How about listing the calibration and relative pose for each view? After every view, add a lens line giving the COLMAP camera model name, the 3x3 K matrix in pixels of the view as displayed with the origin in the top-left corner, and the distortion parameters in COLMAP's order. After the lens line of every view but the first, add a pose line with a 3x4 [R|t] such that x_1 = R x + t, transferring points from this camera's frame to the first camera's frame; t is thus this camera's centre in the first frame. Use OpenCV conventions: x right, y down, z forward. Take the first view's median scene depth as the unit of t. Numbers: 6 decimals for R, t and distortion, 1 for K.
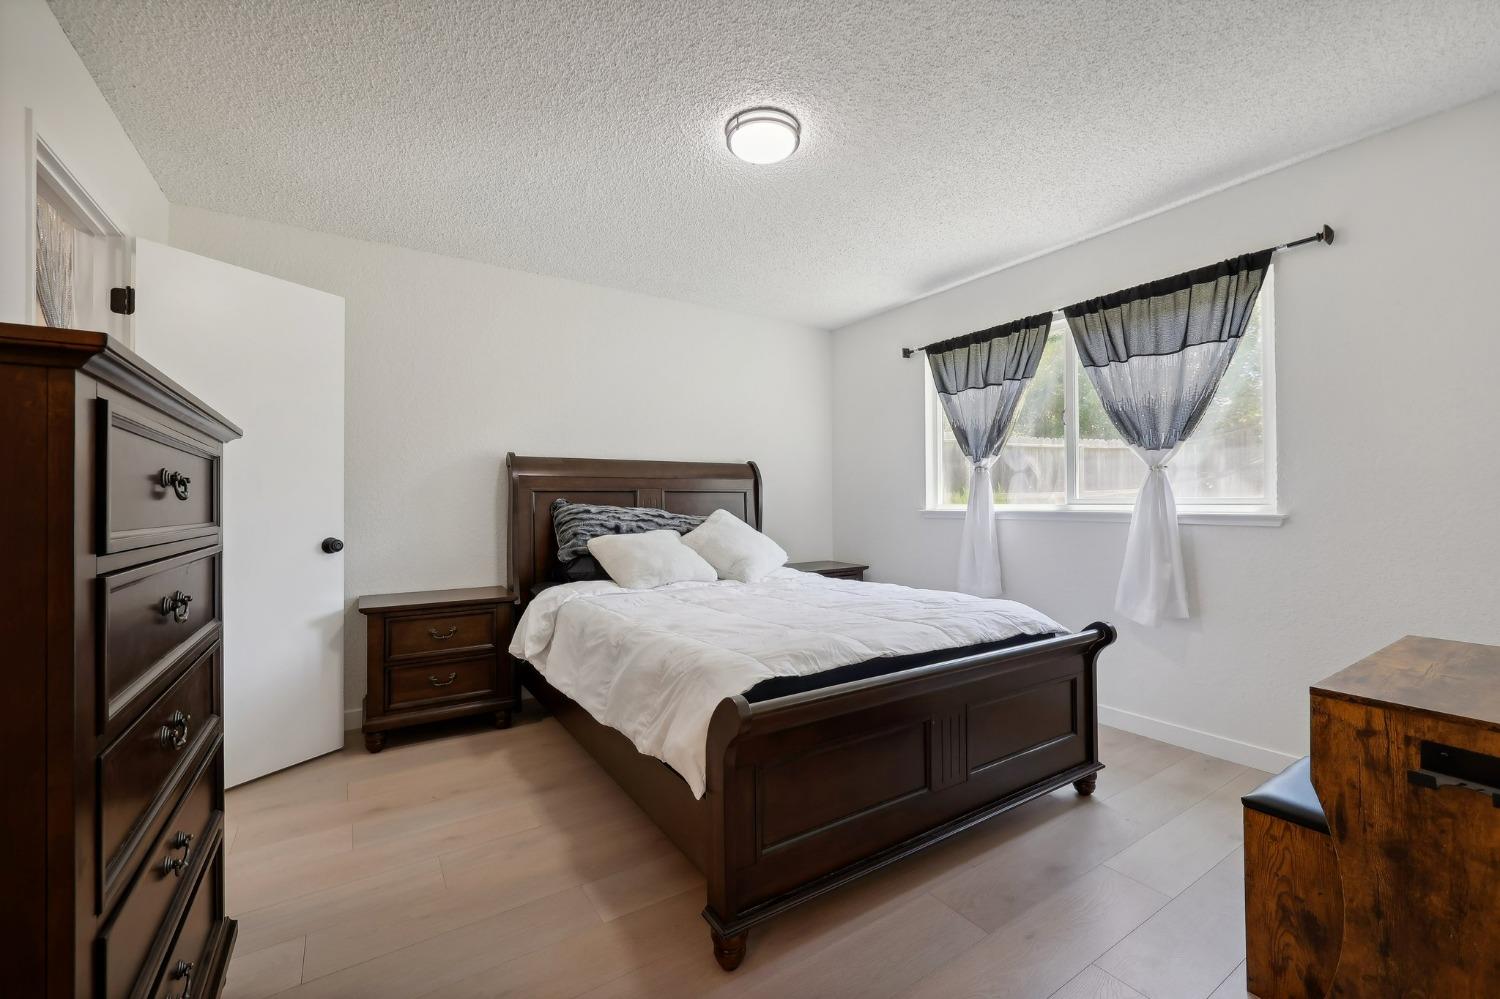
lens RADIAL K [[630.6, 0, 749.5], [0, 630.6, 491.6], [0, 0, 1]] dist [0.005265, -0.001363]
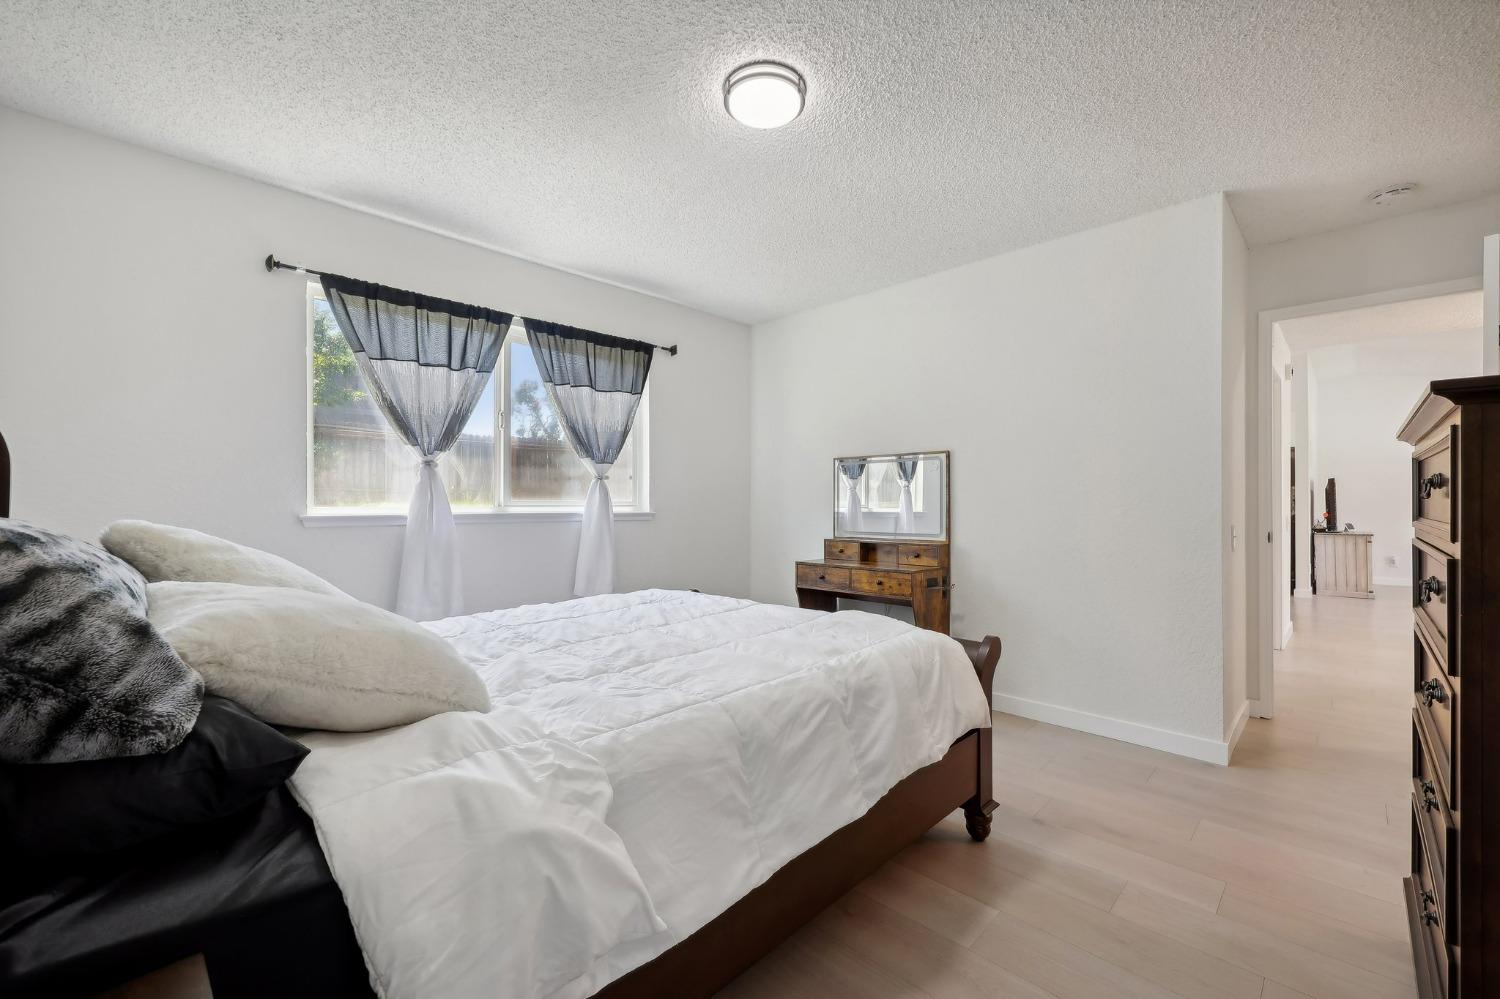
lens RADIAL K [[630.6, 0, 748.4], [0, 630.6, 511.3], [0, 0, 1]] dist [0.005265, -0.001363]
pose [[-0.247827, -0.002009, 0.968802, -0.597346], [-0.006332, 0.999980, 0.000454, 0.025699], [-0.968784, -0.006022, -0.247835, 0.889380]]
